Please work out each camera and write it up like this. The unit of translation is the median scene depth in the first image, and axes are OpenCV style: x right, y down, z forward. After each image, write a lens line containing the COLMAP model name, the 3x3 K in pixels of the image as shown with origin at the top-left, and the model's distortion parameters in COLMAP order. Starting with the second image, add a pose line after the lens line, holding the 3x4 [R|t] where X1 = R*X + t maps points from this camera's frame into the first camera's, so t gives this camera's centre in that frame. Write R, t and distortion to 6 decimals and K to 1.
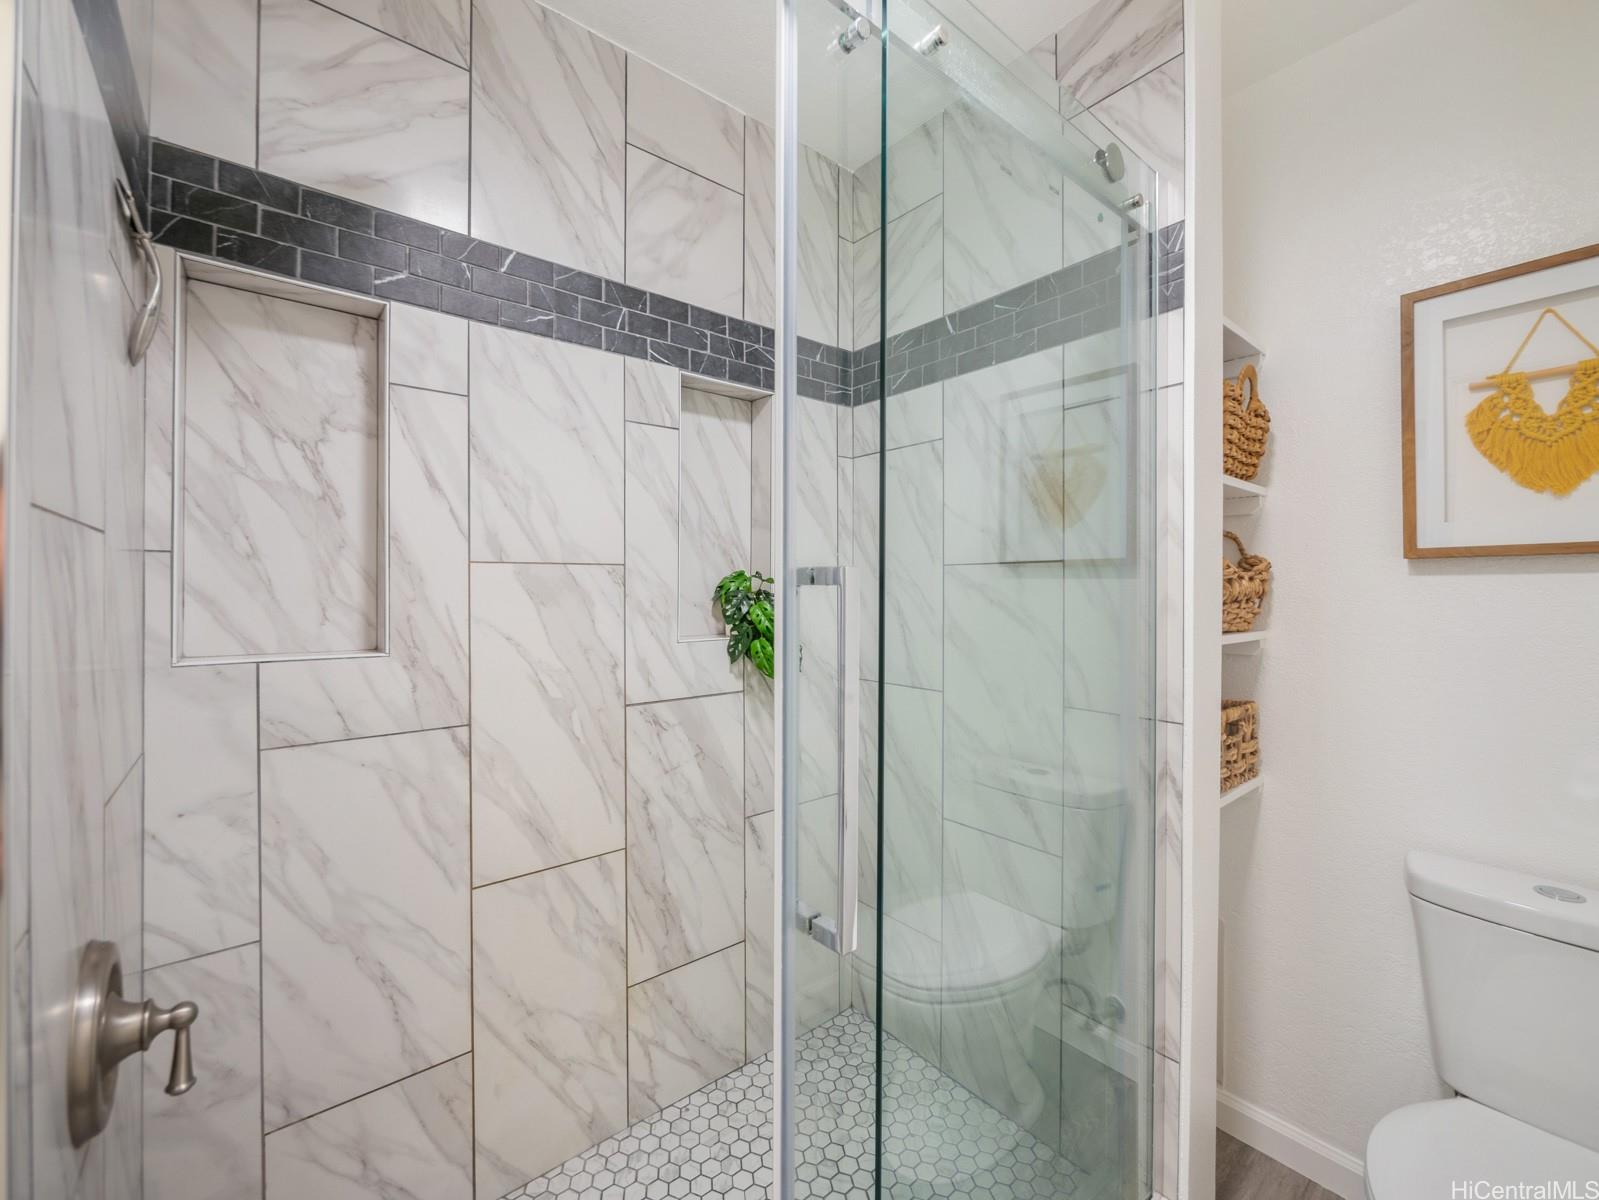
lens RADIAL K [[665.1, 0, 805.6], [0, 665.1, 590.4], [0, 0, 1]] dist [-0.002116, 0.000128]
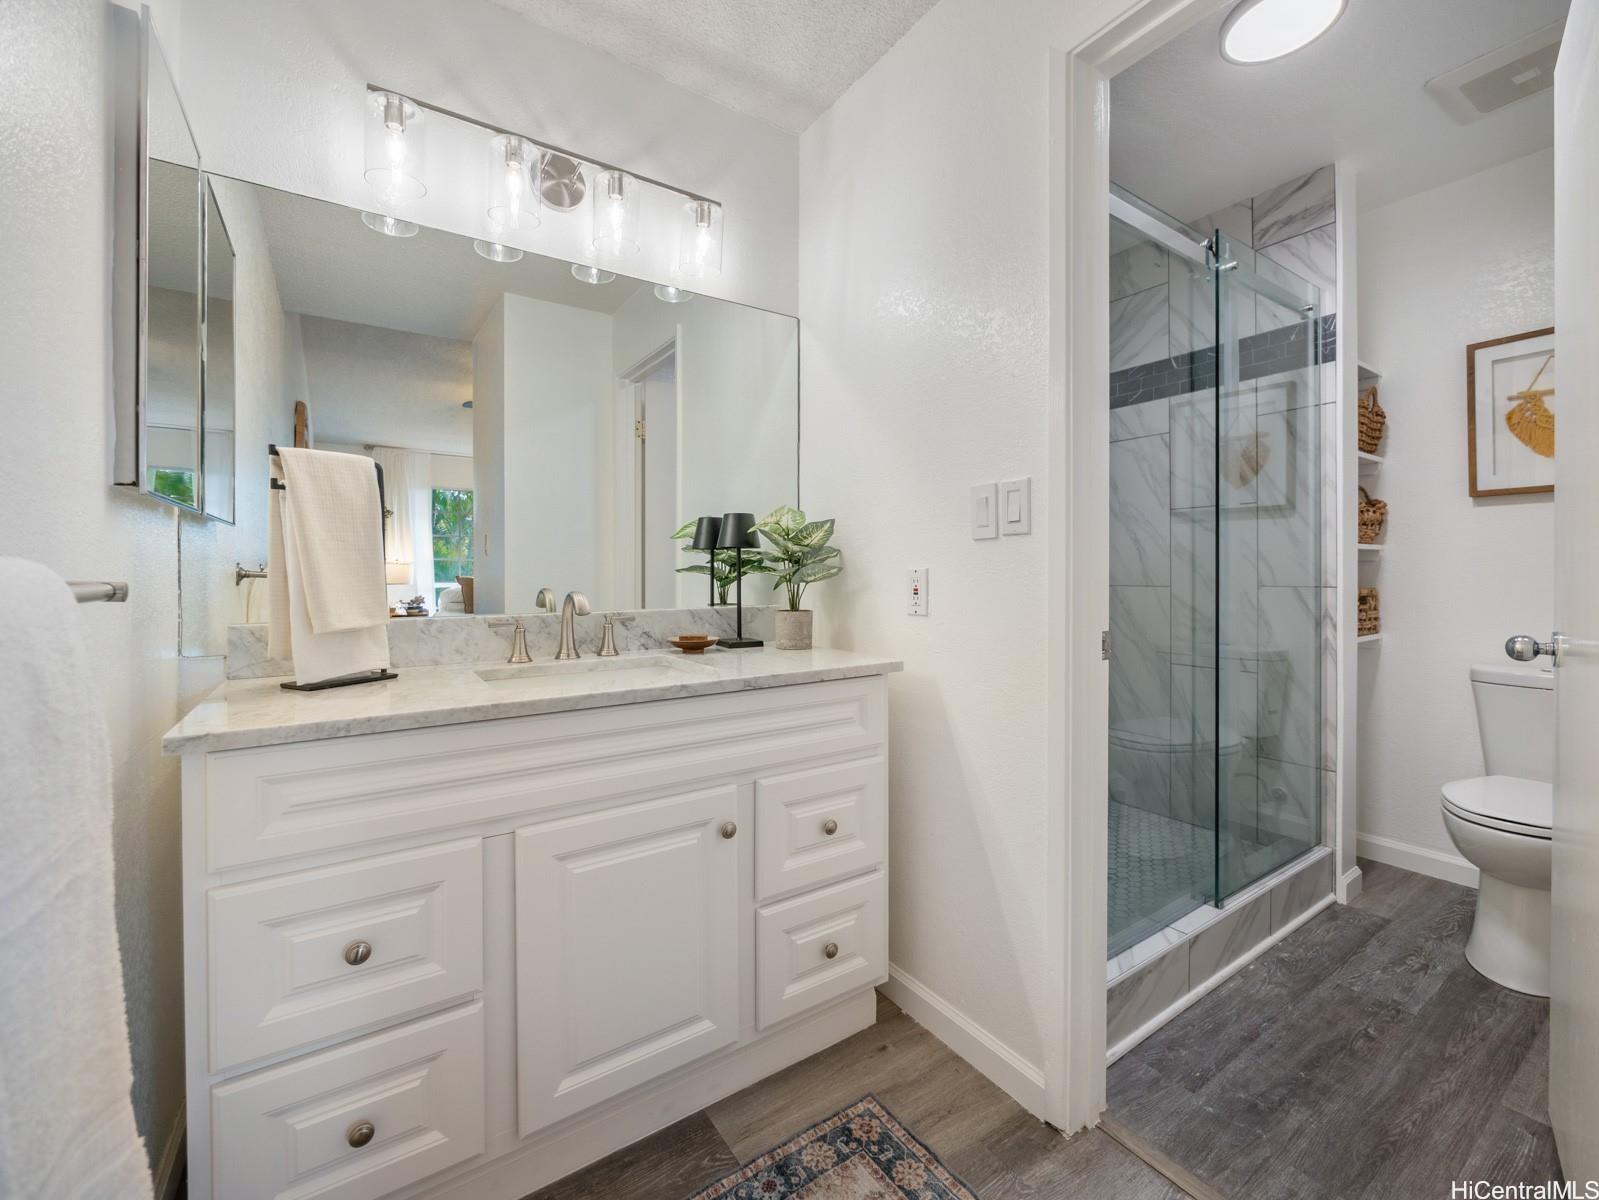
lens RADIAL K [[675.6, 0, 802.2], [0, 675.6, 577.5], [0, 0, 1]] dist [-0.001190, -0.000766]
pose [[0.995641, -0.006633, -0.093034, -0.672055], [0.006788, 0.999976, 0.001354, 0.148315], [0.093023, -0.001979, 0.995662, -0.915685]]
